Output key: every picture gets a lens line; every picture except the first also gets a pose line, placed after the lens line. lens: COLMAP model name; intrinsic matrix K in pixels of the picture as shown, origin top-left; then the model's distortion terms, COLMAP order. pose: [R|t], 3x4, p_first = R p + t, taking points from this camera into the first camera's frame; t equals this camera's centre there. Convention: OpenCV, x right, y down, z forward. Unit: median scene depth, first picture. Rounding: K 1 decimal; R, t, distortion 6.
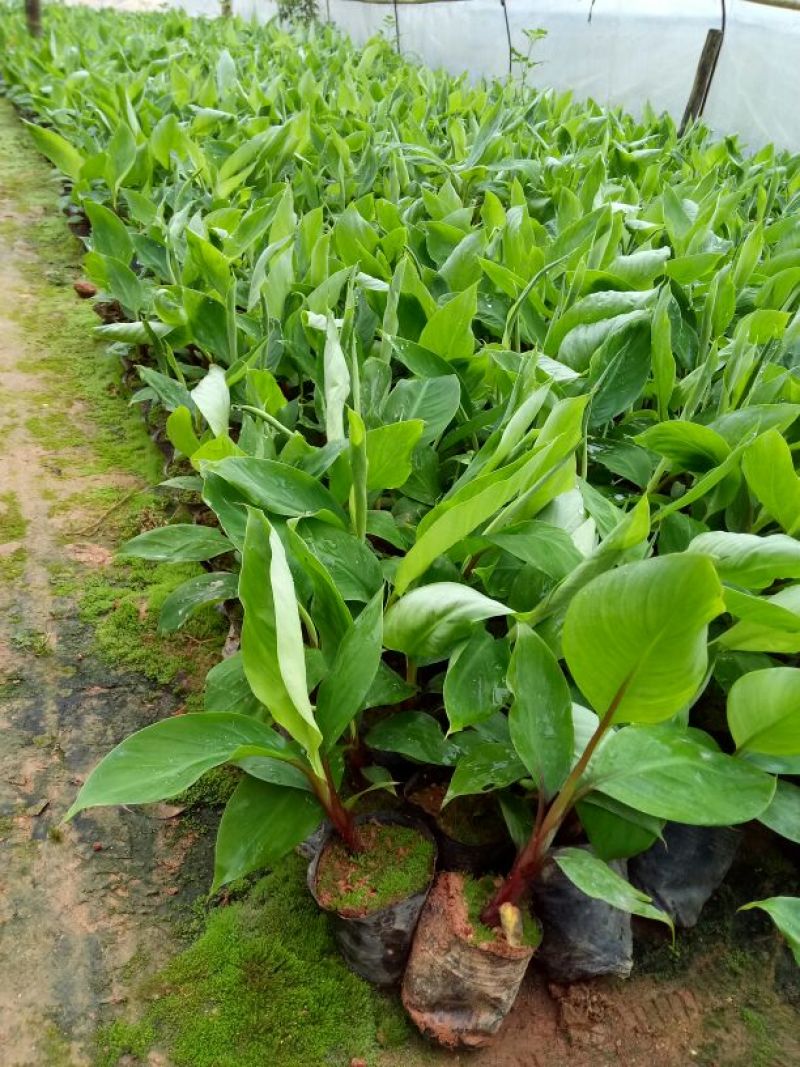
lens RADIAL K [[847.3, 0, 400.9], [0, 847.3, 549.1], [0, 0, 1]] dist [0.101000, -0.144551]
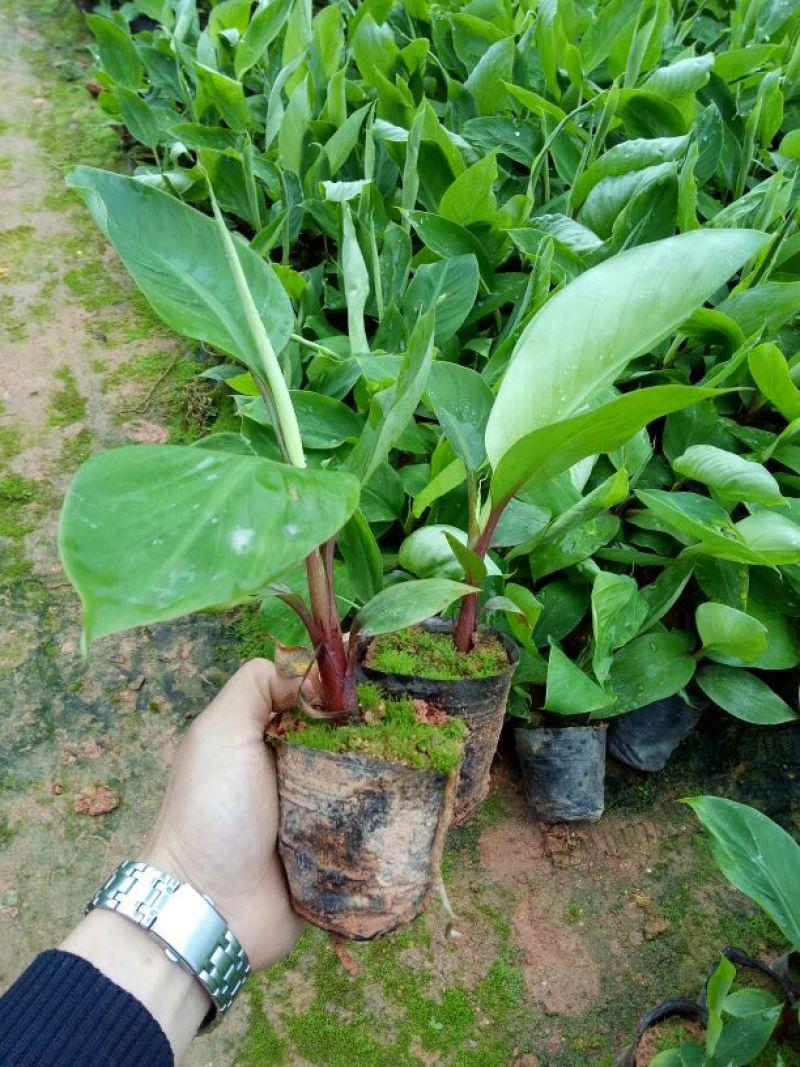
lens RADIAL K [[847.3, 0, 400.9], [0, 847.3, 549.1], [0, 0, 1]] dist [0.101000, -0.144551]
pose [[0.997131, -0.023176, -0.072058, 0.045965], [0.044763, 0.948219, 0.314446, -0.213605], [0.061039, -0.316770, 0.946536, -0.077790]]
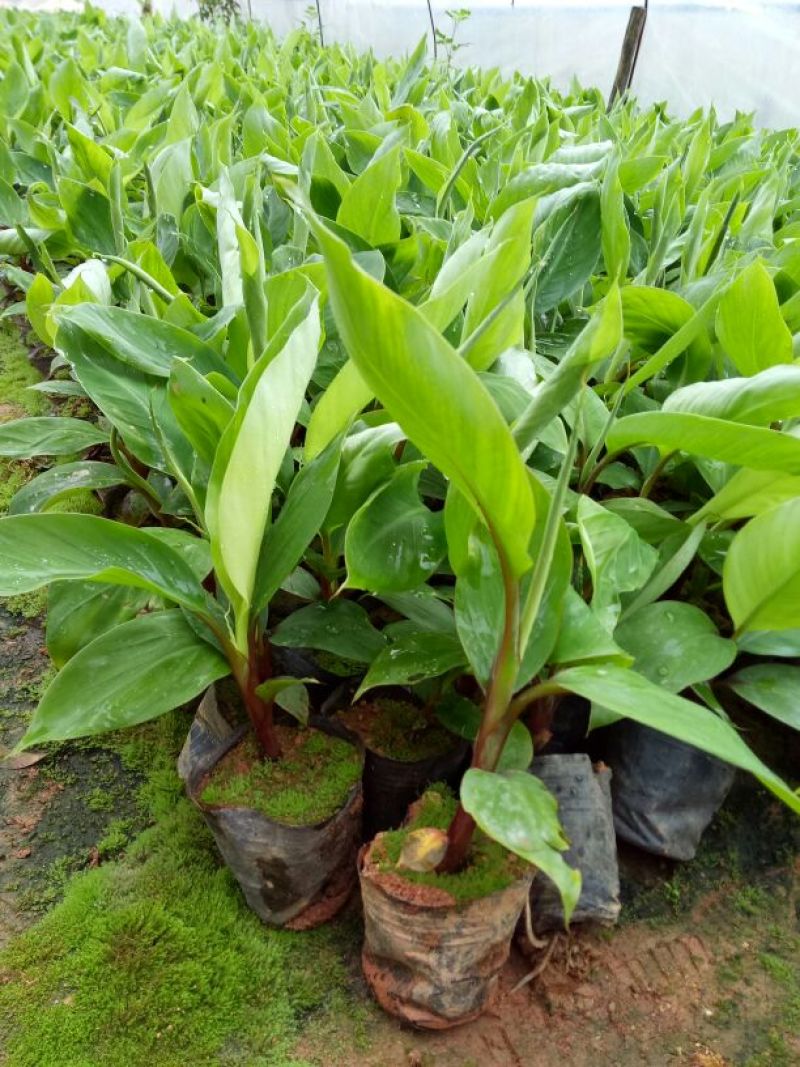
lens RADIAL K [[845.4, 0, 400.0], [0, 845.4, 548.0], [0, 0, 1]] dist [0.107163, -0.154659]
pose [[0.997355, -0.039074, 0.061293, 0.023380], [0.040134, 0.999064, -0.016146, 0.116662], [-0.060605, 0.018563, 0.997989, 0.164710]]
